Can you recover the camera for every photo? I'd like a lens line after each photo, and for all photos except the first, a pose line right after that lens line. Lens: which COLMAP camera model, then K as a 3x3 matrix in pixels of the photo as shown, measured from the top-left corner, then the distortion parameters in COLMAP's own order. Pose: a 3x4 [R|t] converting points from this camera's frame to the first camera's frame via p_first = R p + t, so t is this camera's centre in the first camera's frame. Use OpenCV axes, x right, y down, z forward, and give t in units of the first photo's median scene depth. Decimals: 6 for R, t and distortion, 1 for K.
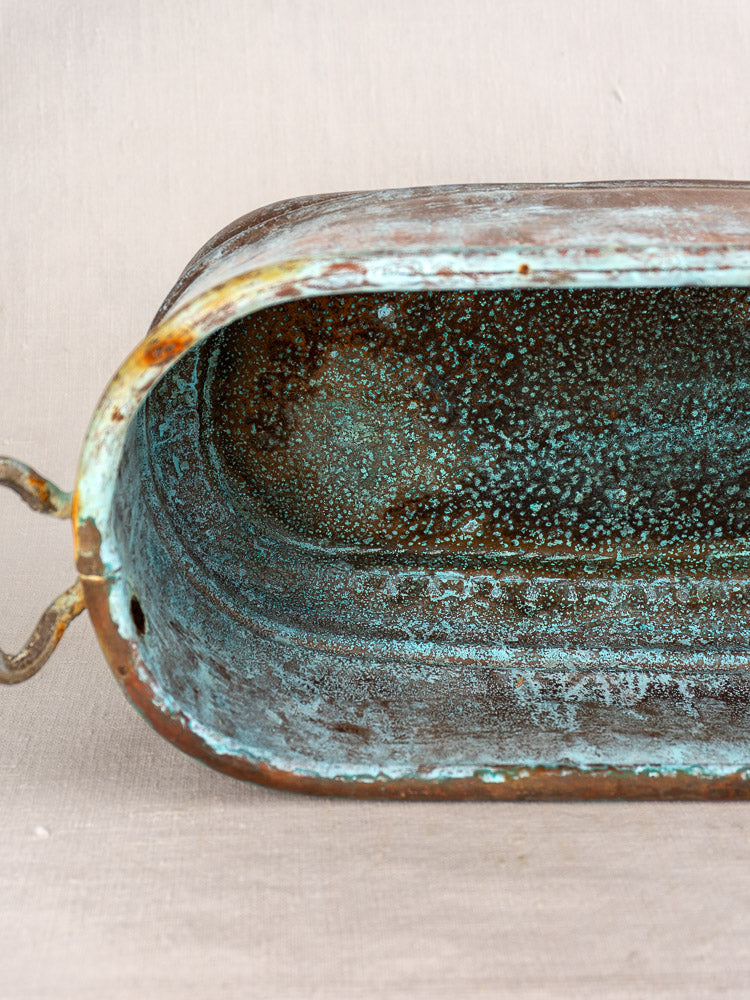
lens RADIAL K [[1503.0, 0, 381.2], [0, 1503.0, 506.8], [0, 0, 1]] dist [0.026557, 0.000000]
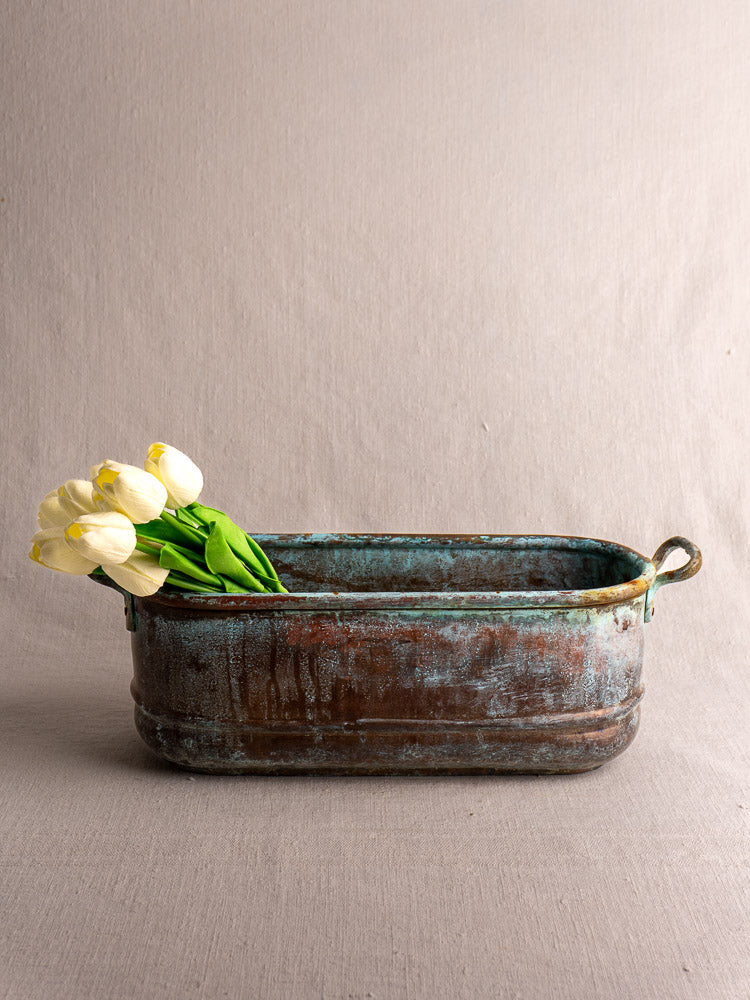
lens RADIAL K [[1503.0, 0, 386.3], [0, 1503.0, 492.4], [0, 0, 1]] dist [0.026557, 0.000000]
pose [[-0.999475, -0.018378, -0.026688, 0.295773], [-0.012000, -0.555108, 0.831692, -1.826903], [-0.030100, 0.831575, 0.554596, -0.492314]]
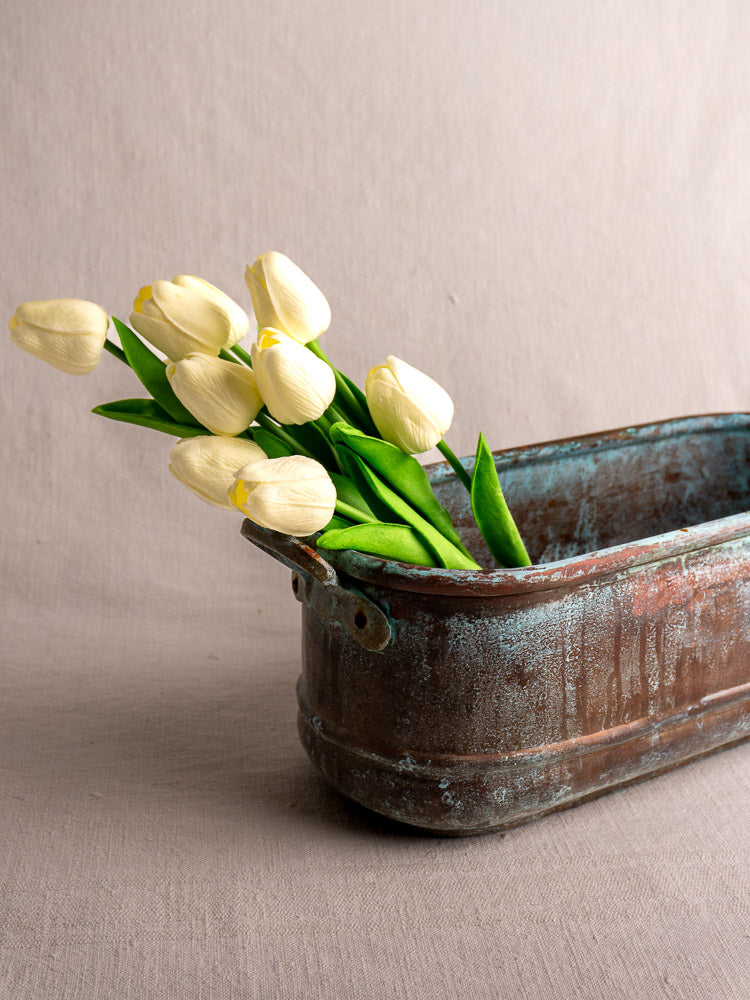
lens RADIAL K [[1503.0, 0, 379.1], [0, 1503.0, 487.3], [0, 0, 1]] dist [0.026557, 0.000000]
pose [[-0.815923, 0.146714, -0.559236, 1.381164], [-0.534158, -0.561419, 0.632048, -0.887847], [-0.221236, 0.814422, 0.536443, 0.045156]]
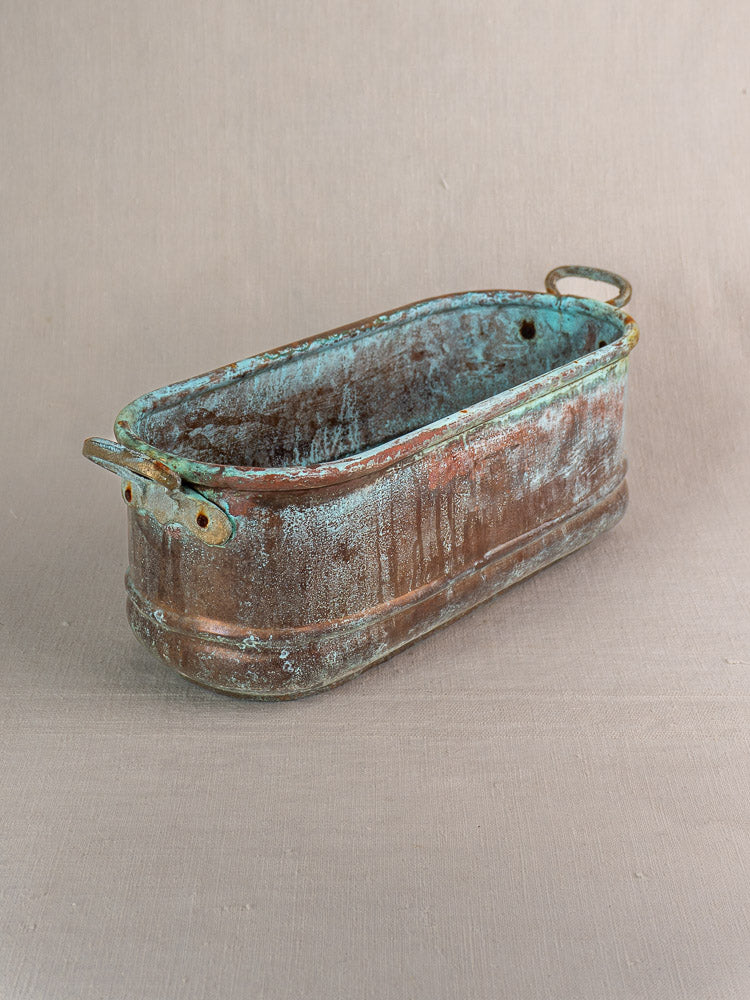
lens RADIAL K [[1713.4, 0, 362.6], [0, 1713.4, 433.4], [0, 0, 1]] dist [0.049404, 0.000000]
pose [[-0.645882, 0.252223, -0.720569, 1.796801], [-0.713410, -0.535449, 0.452041, -0.945850], [-0.271813, 0.806026, 0.525776, -0.163720]]
